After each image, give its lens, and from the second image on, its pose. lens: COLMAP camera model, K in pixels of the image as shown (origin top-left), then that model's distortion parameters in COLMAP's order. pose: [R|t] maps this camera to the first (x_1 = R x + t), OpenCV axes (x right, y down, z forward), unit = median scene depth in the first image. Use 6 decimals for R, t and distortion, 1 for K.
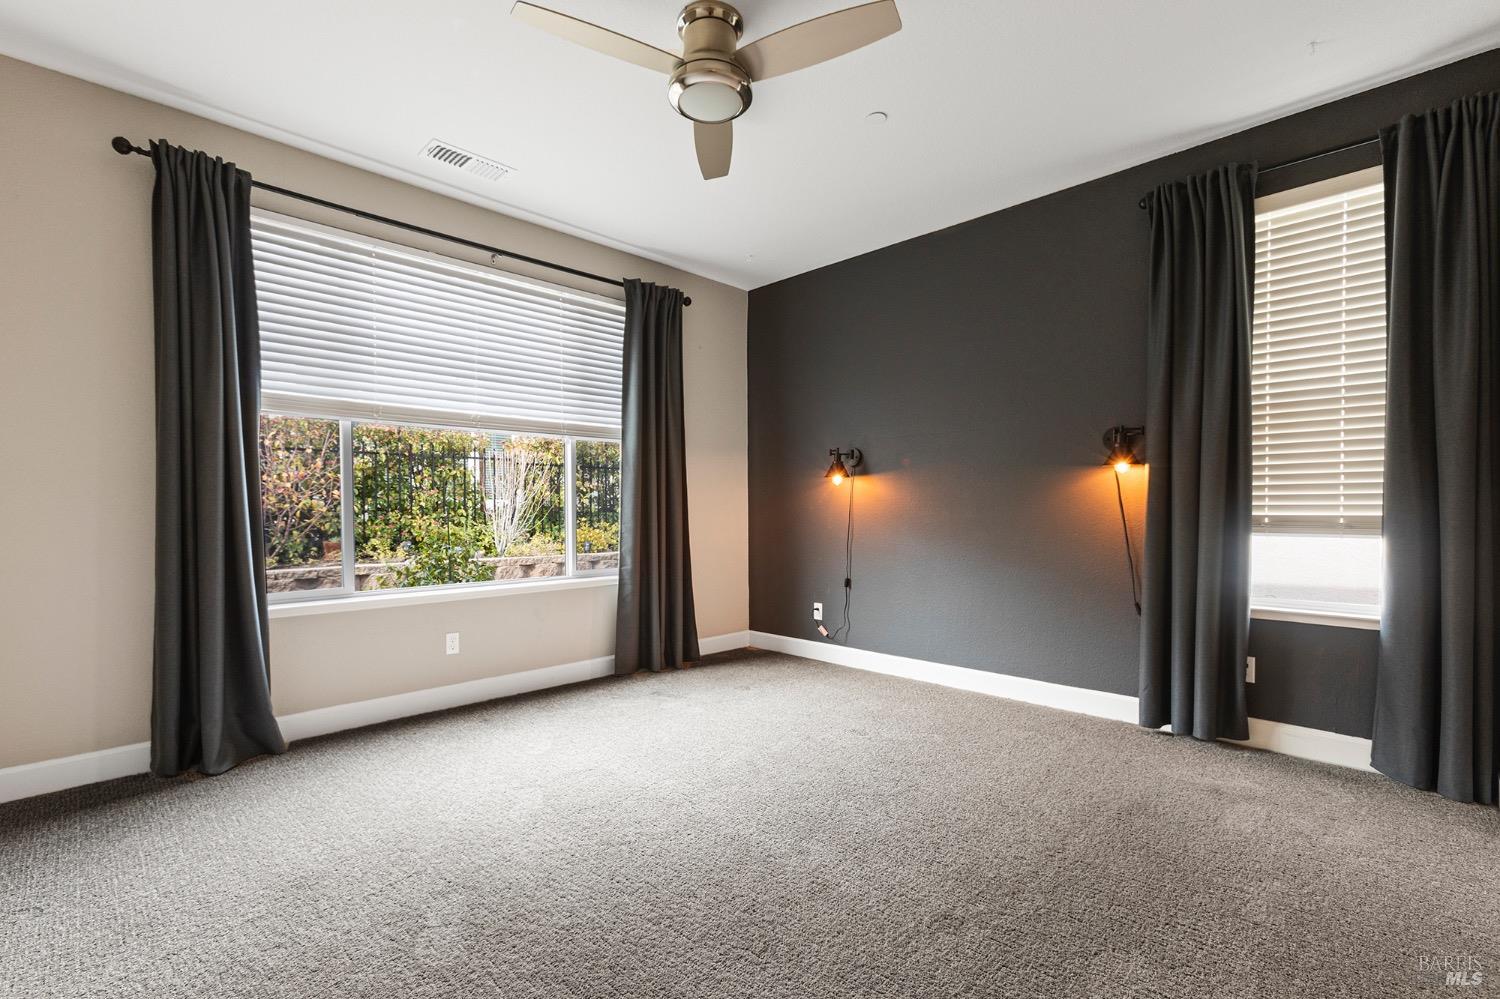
lens RADIAL K [[690.6, 0, 749.7], [0, 690.6, 510.5], [0, 0, 1]] dist [0.017677, 0.000257]
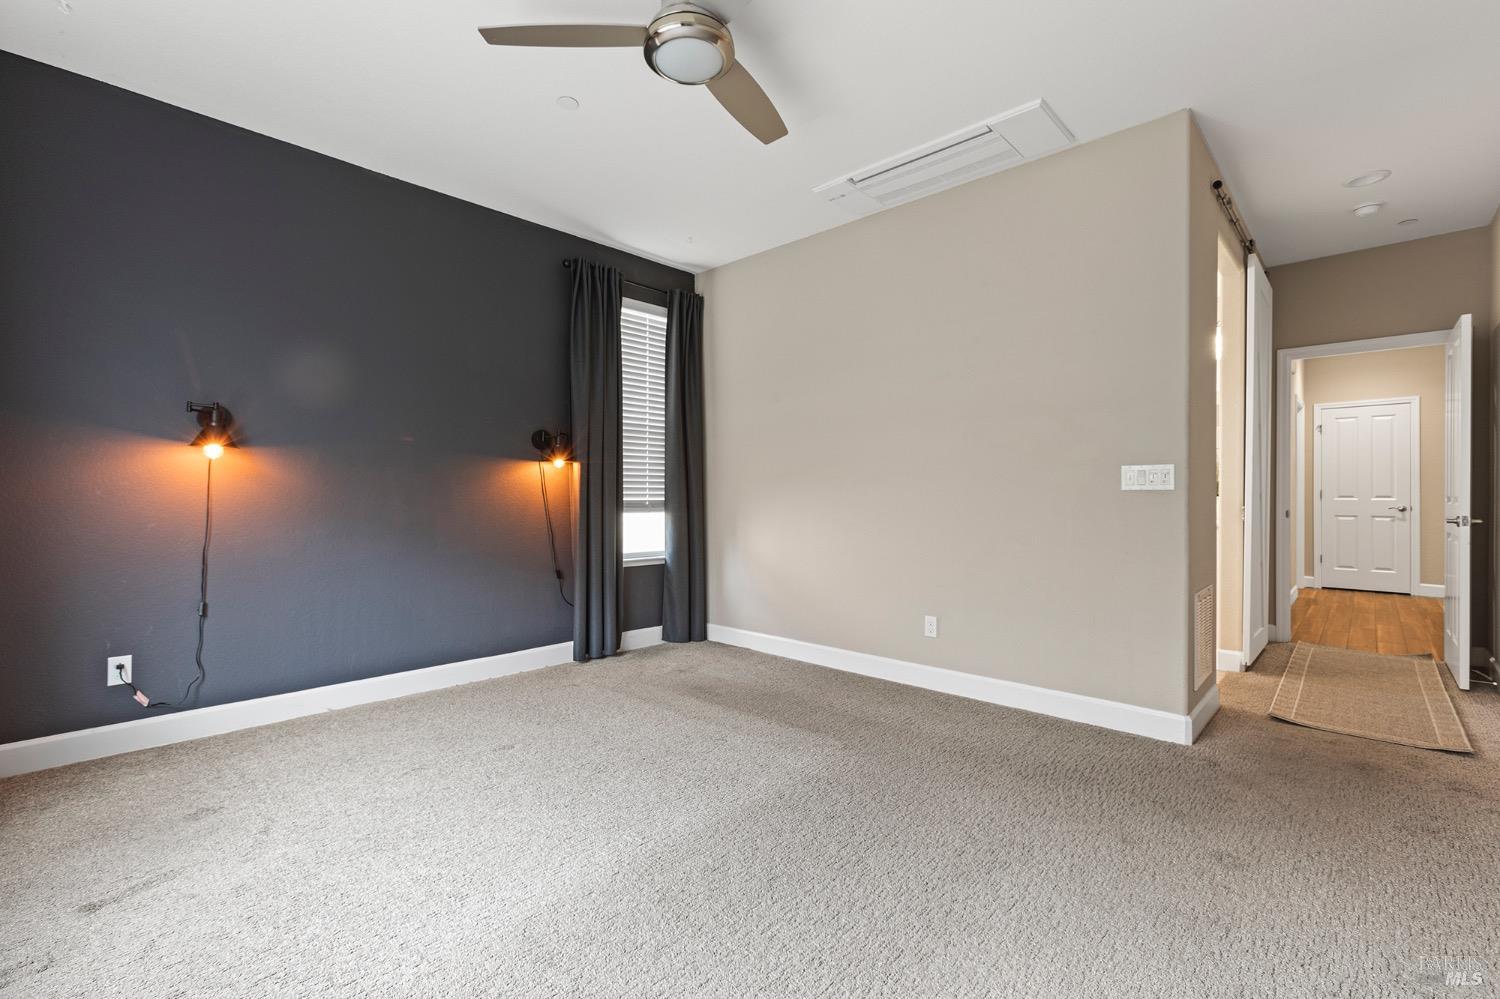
lens RADIAL K [[671.3, 0, 739.3], [0, 671.3, 492.6], [0, 0, 1]] dist [-0.003170, 0.000076]
pose [[-0.028386, 0.005899, 0.999580, -0.797011], [0.000796, 0.999982, -0.005878, -0.001378], [-0.999597, 0.000629, -0.028390, 0.813161]]
